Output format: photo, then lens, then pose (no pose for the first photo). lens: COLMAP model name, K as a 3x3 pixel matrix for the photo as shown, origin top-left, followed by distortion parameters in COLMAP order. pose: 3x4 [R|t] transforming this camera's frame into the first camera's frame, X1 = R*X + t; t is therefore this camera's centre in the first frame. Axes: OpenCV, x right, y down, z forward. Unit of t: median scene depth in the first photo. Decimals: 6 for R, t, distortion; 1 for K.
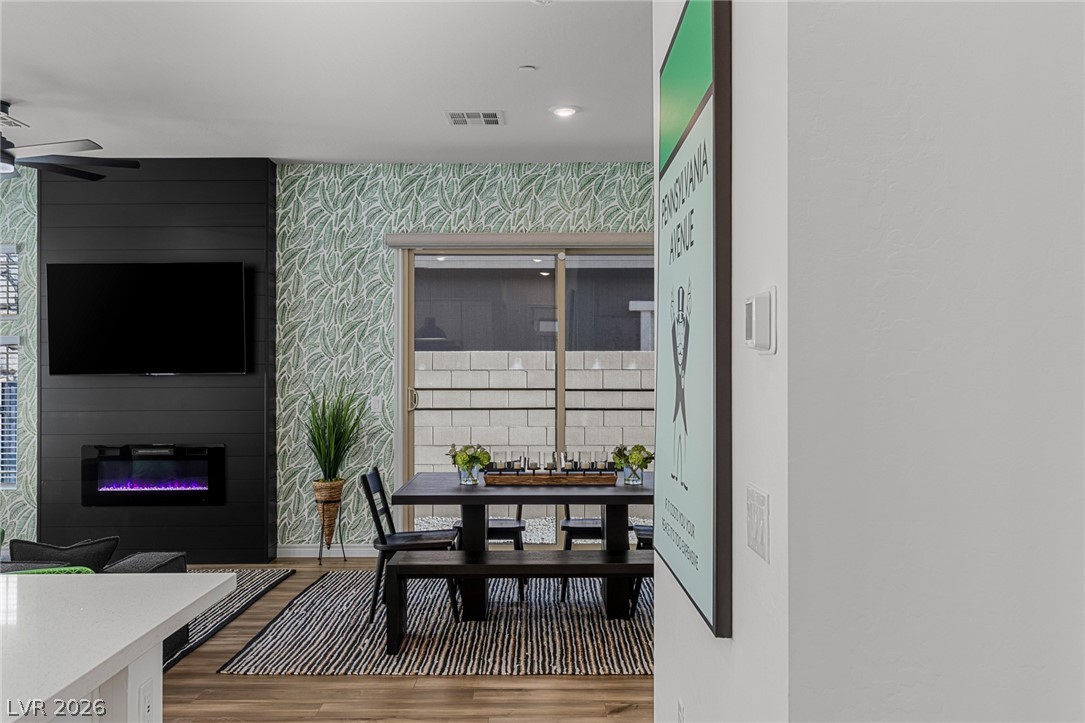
lens RADIAL K [[985.9, 0, 546.9], [0, 985.9, 358.4], [0, 0, 1]] dist [0.008893, 0.000000]
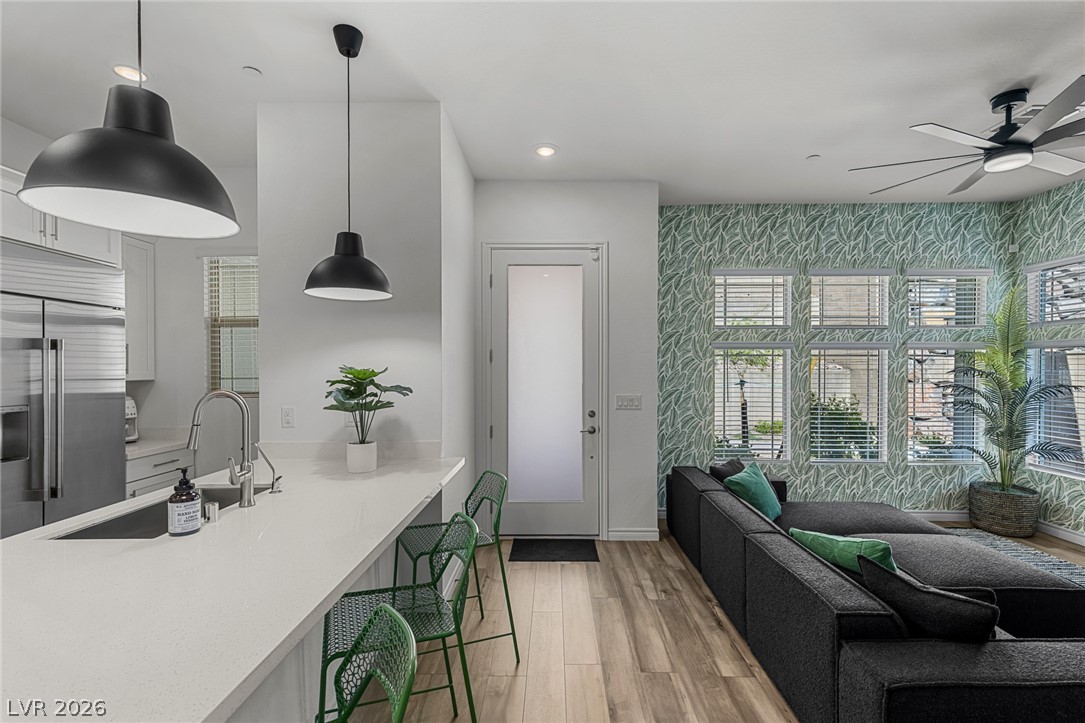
lens RADIAL K [[486.4, 0, 548.9], [0, 486.4, 369.4], [0, 0, 1]] dist [0.007798, -0.001795]
pose [[-0.005833, 0.010823, -0.999924, -0.053632], [0.004629, 0.999931, 0.010796, 0.003612], [0.999972, -0.004565, -0.005883, 0.435375]]
